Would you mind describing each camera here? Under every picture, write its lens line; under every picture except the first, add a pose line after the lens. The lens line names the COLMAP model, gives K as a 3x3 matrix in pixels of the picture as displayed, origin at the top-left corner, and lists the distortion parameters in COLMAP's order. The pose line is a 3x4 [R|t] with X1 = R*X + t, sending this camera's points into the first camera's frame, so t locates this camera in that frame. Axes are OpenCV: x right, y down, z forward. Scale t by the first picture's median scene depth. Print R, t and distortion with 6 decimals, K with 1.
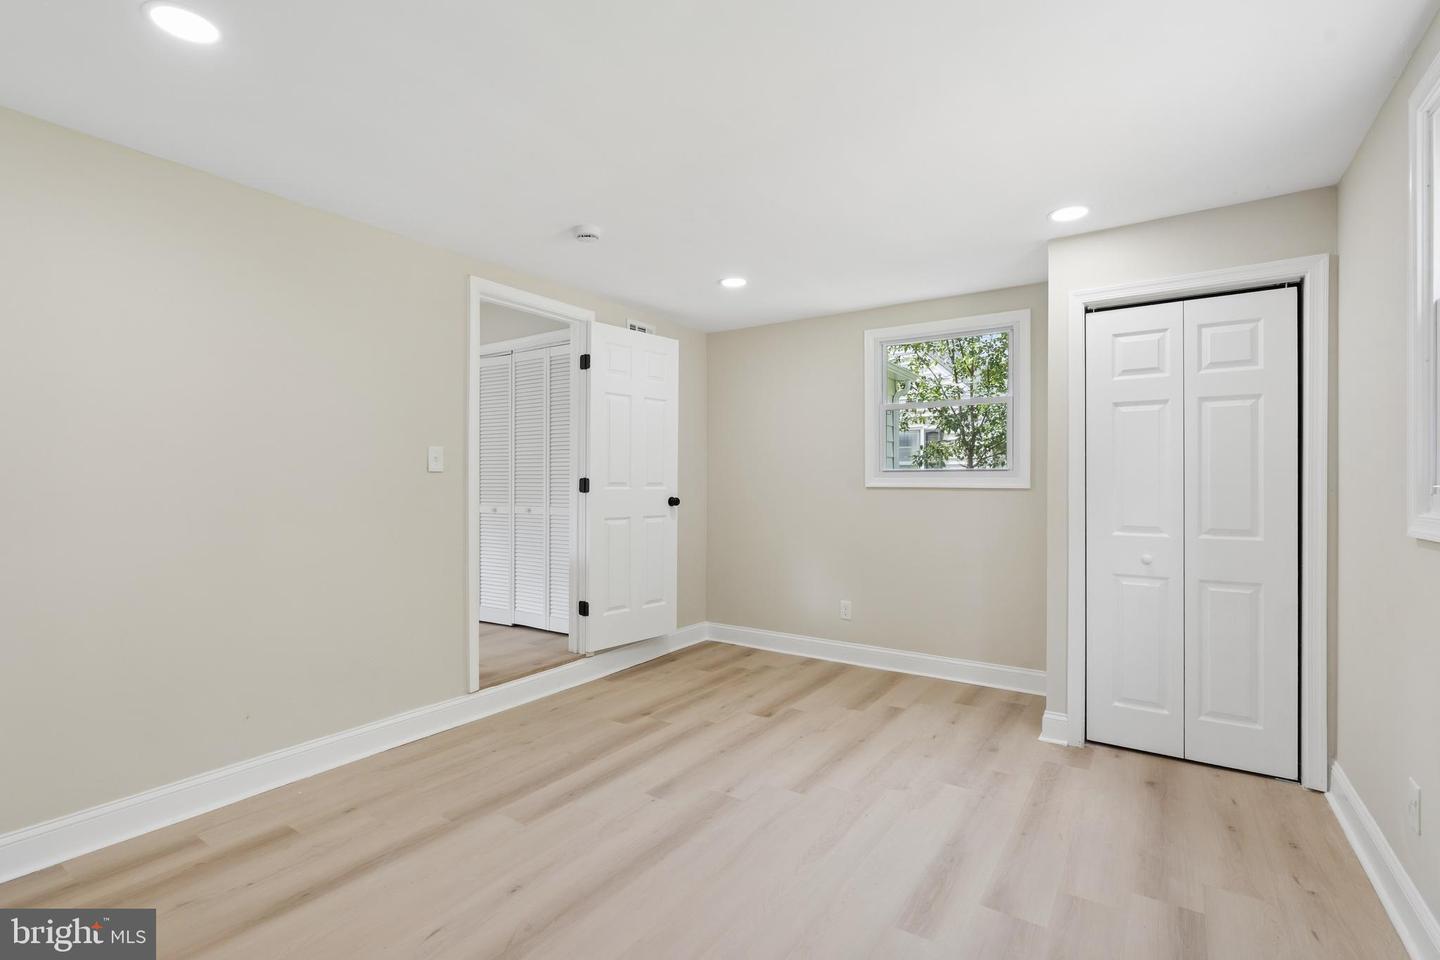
lens RADIAL K [[659.8, 0, 705.5], [0, 659.8, 470.3], [0, 0, 1]] dist [-0.011297, 0.004829]
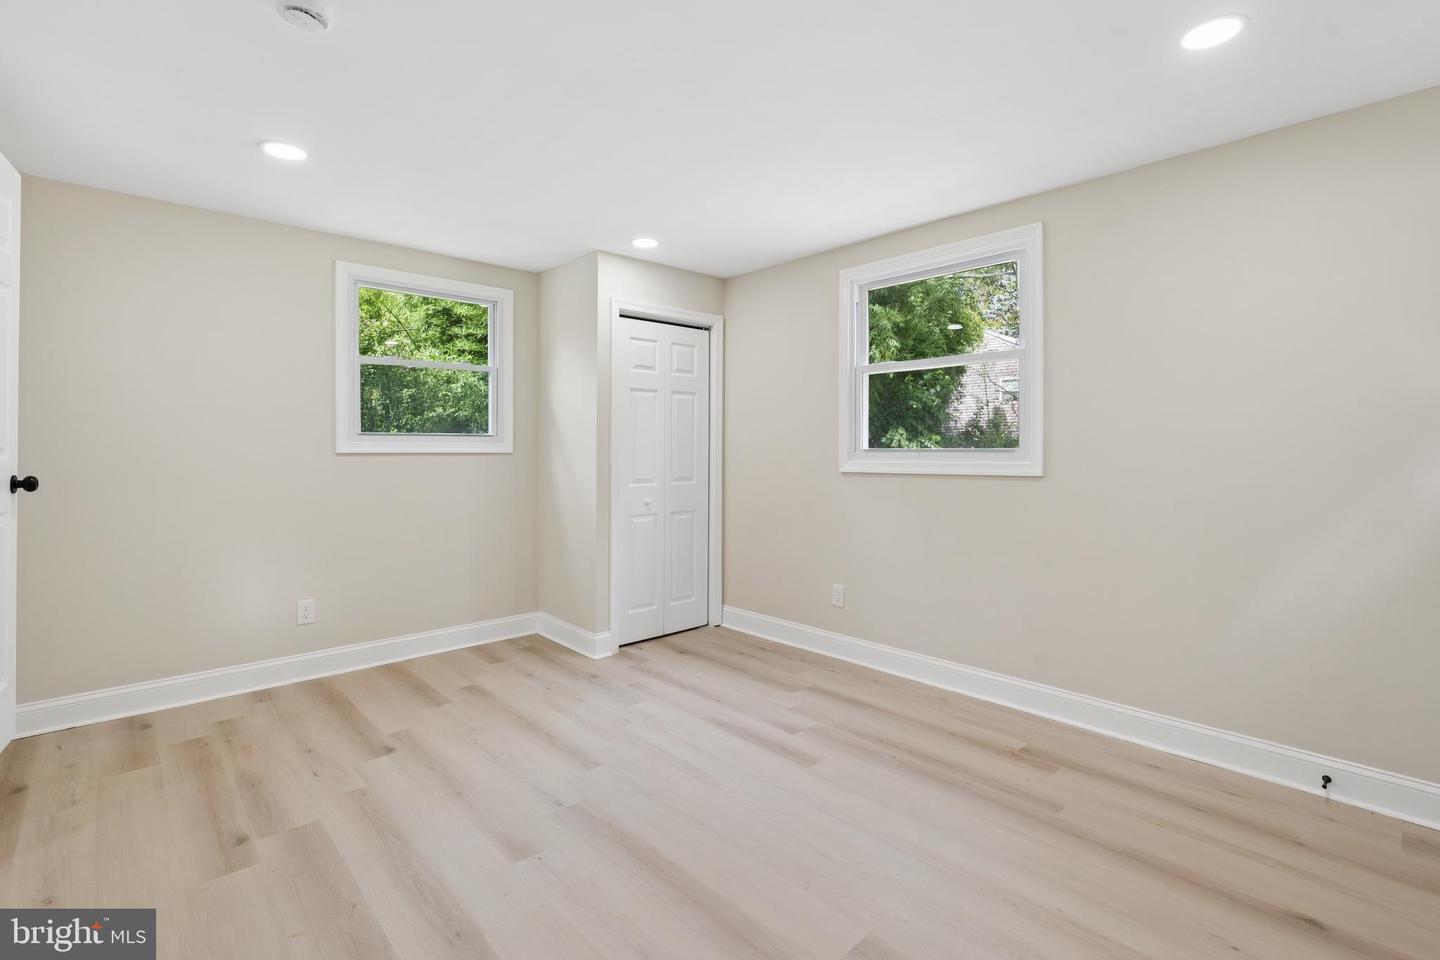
lens RADIAL K [[668.6, 0, 722.5], [0, 668.6, 443.1], [0, 0, 1]] dist [-0.009481, 0.000886]
pose [[0.207104, 0.007118, 0.978293, -0.609609], [-0.016366, 0.999859, -0.003811, 0.010779], [-0.978182, -0.015221, 0.207191, 0.483813]]
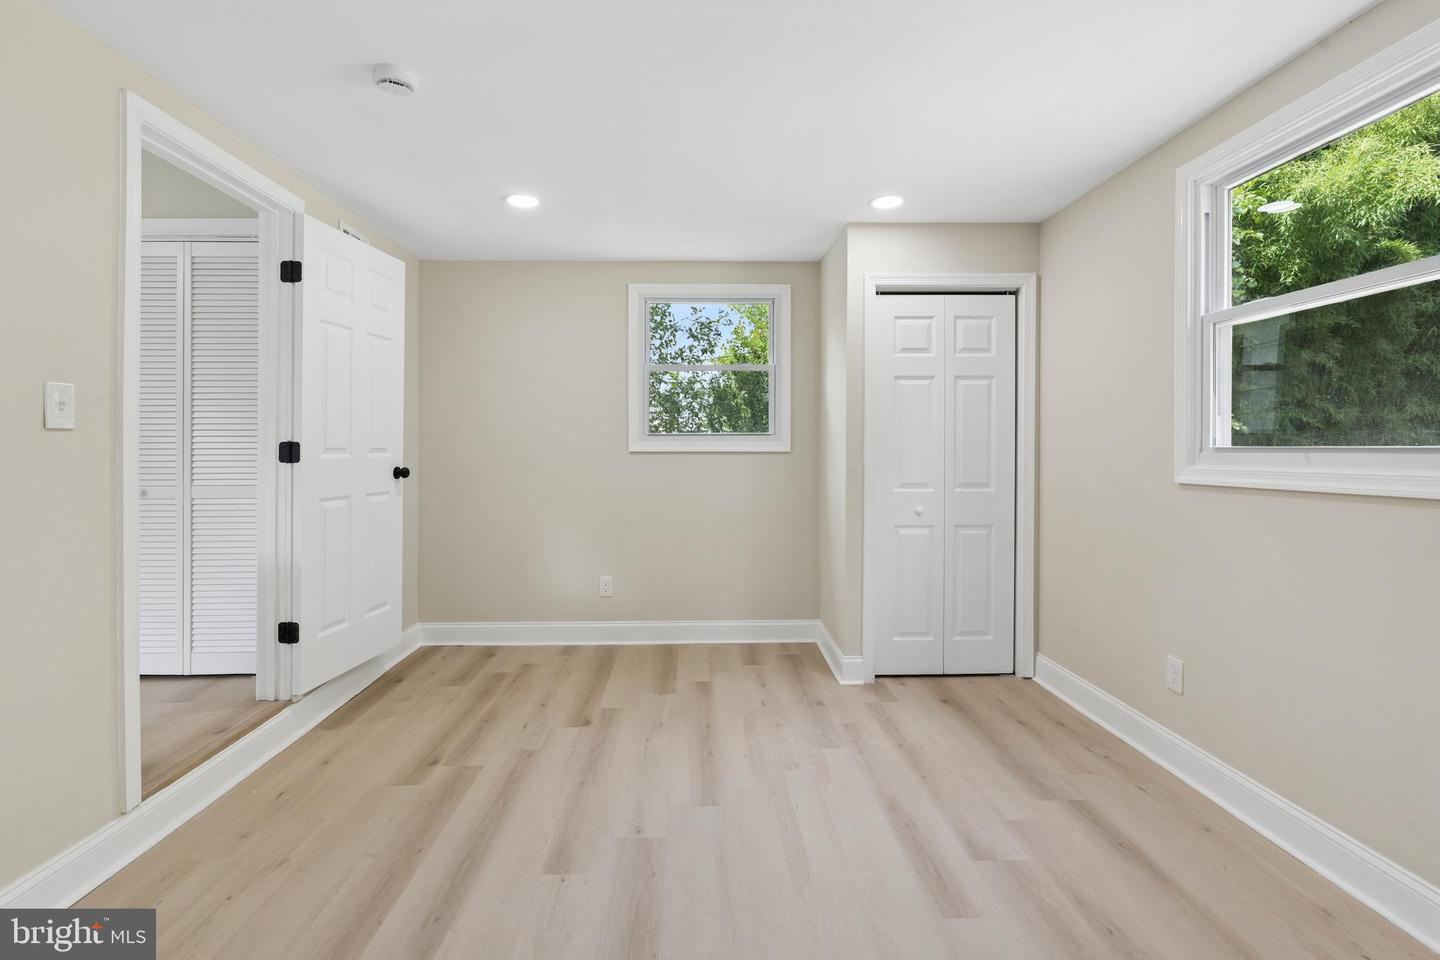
lens RADIAL K [[659.7, 0, 704.9], [0, 659.7, 441.8], [0, 0, 1]] dist [-0.011331, 0.000344]
pose [[0.807864, 0.001318, 0.589368, -0.290694], [-0.006513, 0.999956, 0.006691, 0.005359], [-0.589333, -0.009244, 0.807837, 0.243571]]
